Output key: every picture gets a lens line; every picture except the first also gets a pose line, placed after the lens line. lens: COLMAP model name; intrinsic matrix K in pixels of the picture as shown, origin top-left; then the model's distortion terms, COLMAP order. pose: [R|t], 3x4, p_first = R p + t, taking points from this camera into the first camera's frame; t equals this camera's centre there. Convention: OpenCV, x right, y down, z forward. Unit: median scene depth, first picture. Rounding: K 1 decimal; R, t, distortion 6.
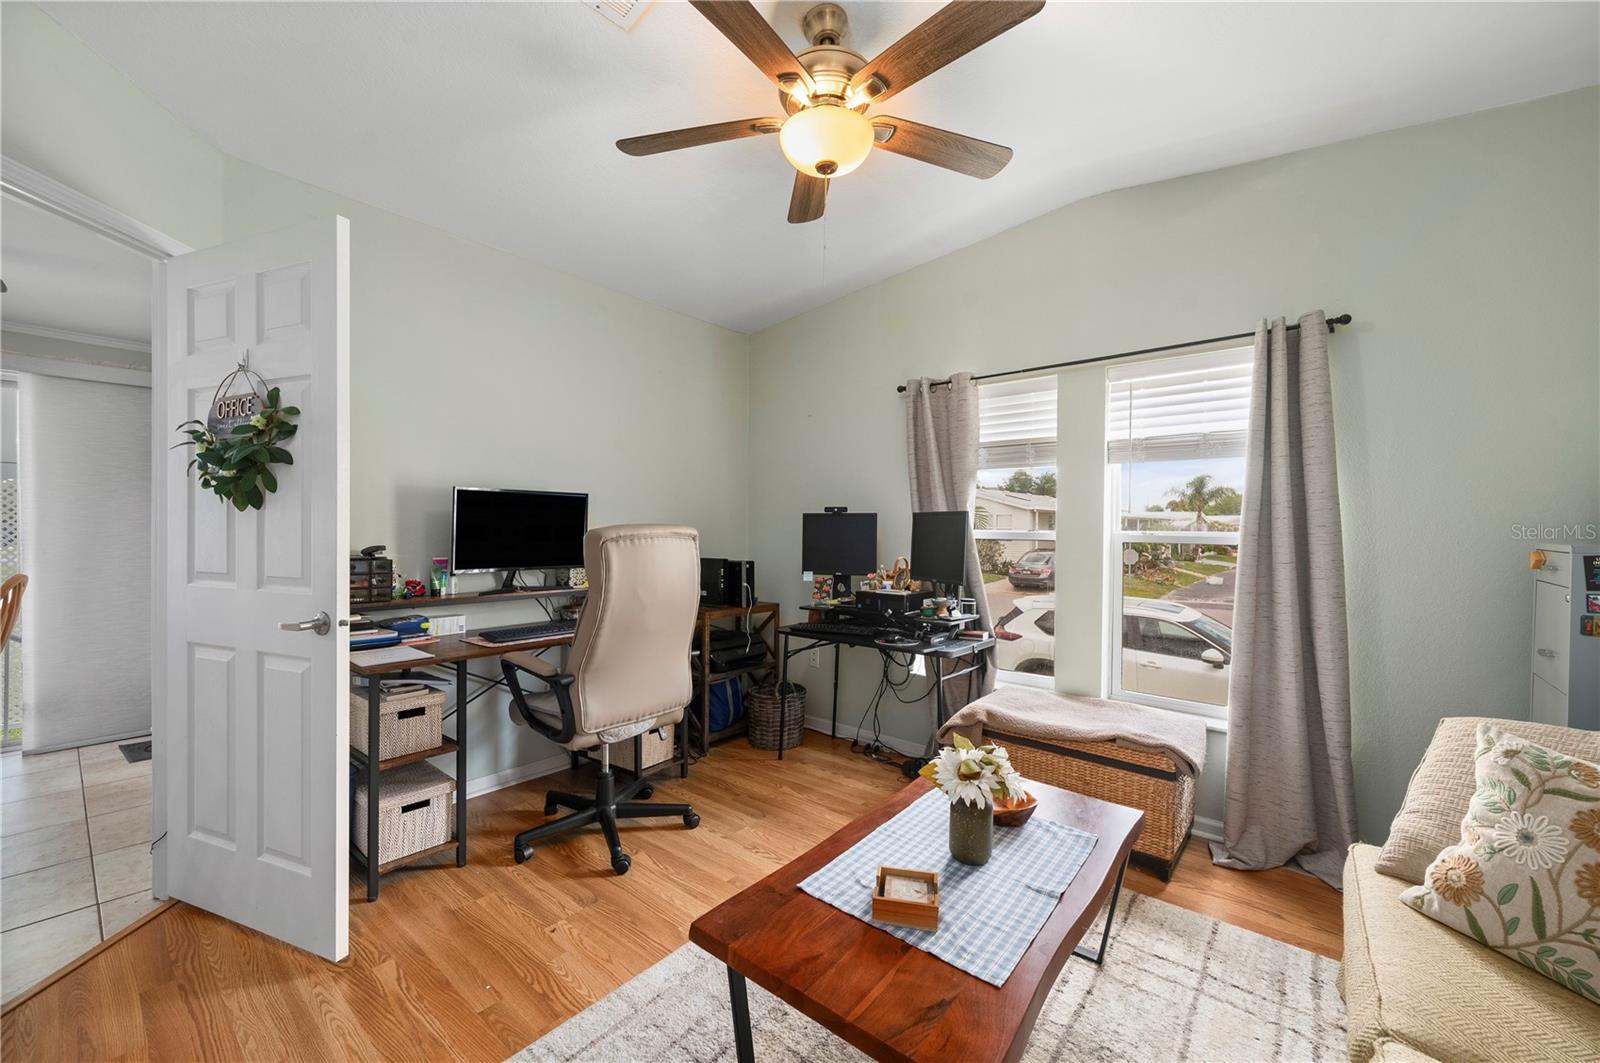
lens RADIAL K [[634.1, 0, 800.0], [0, 634.1, 531.5], [0, 0, 1]] dist [0.001107, 0.000348]
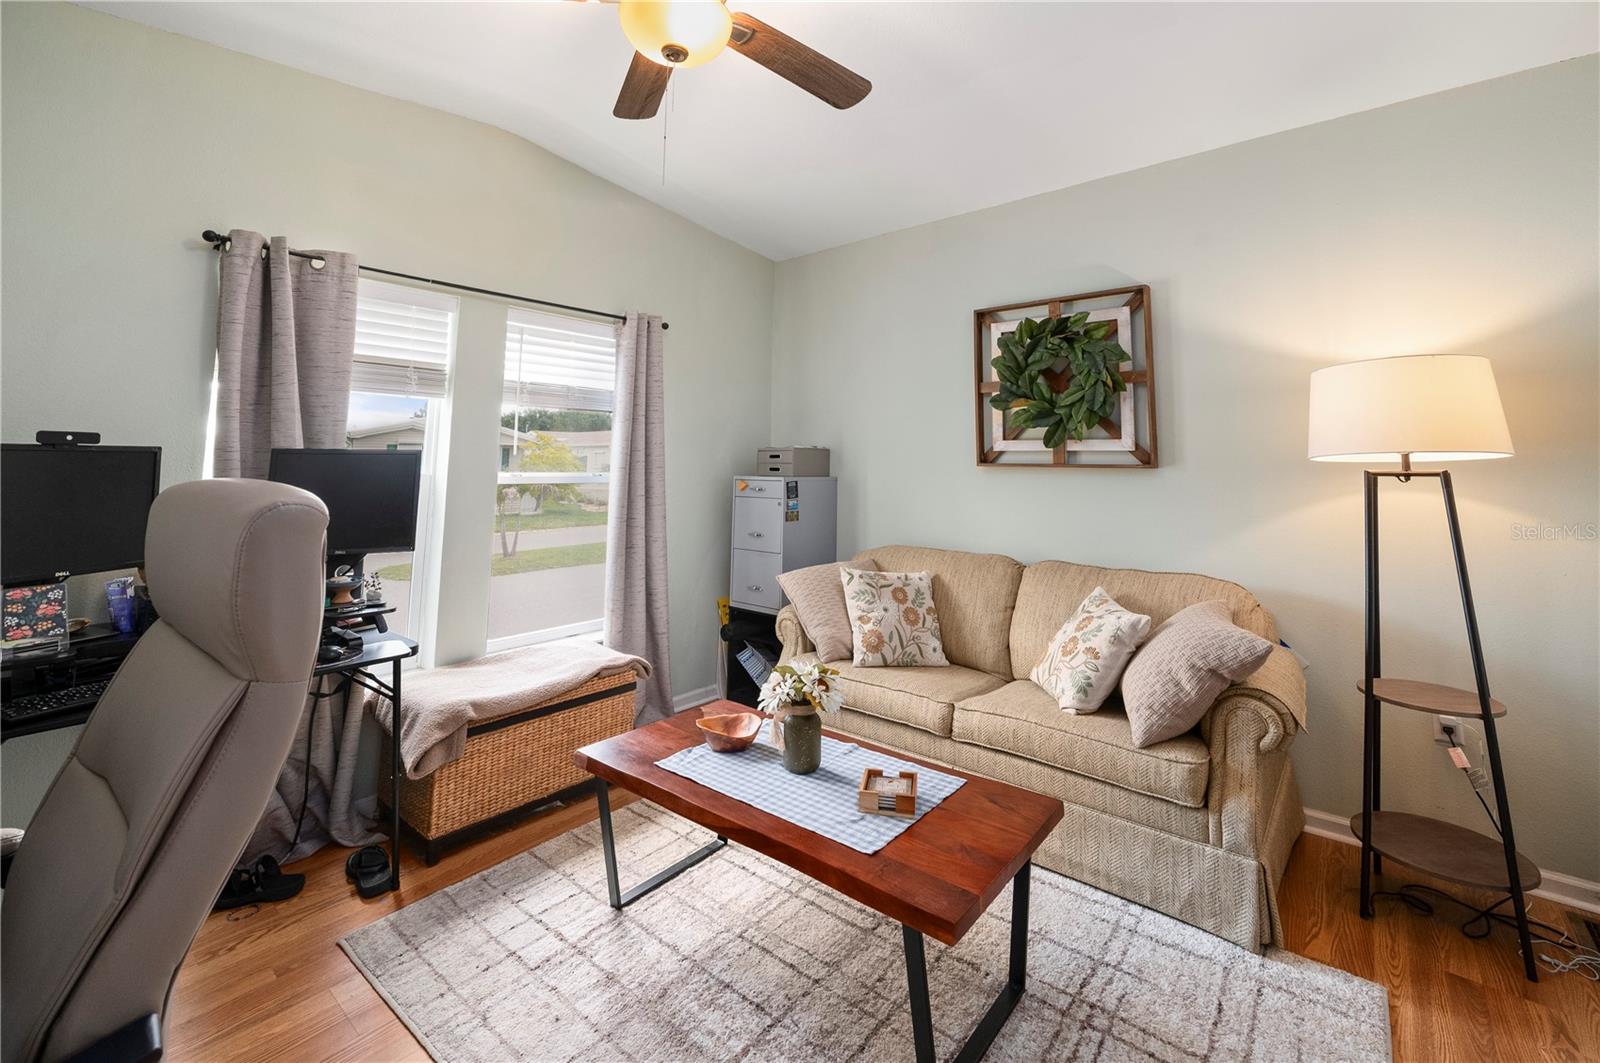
lens RADIAL K [[666.3, 0, 800.7], [0, 666.3, 399.4], [0, 0, 1]] dist [-0.002171, -0.000362]
pose [[0.004157, 0.089906, 0.995942, -0.643953], [0.003852, 0.995941, -0.089922, -0.023580], [-0.999984, 0.004210, 0.003794, 0.658970]]
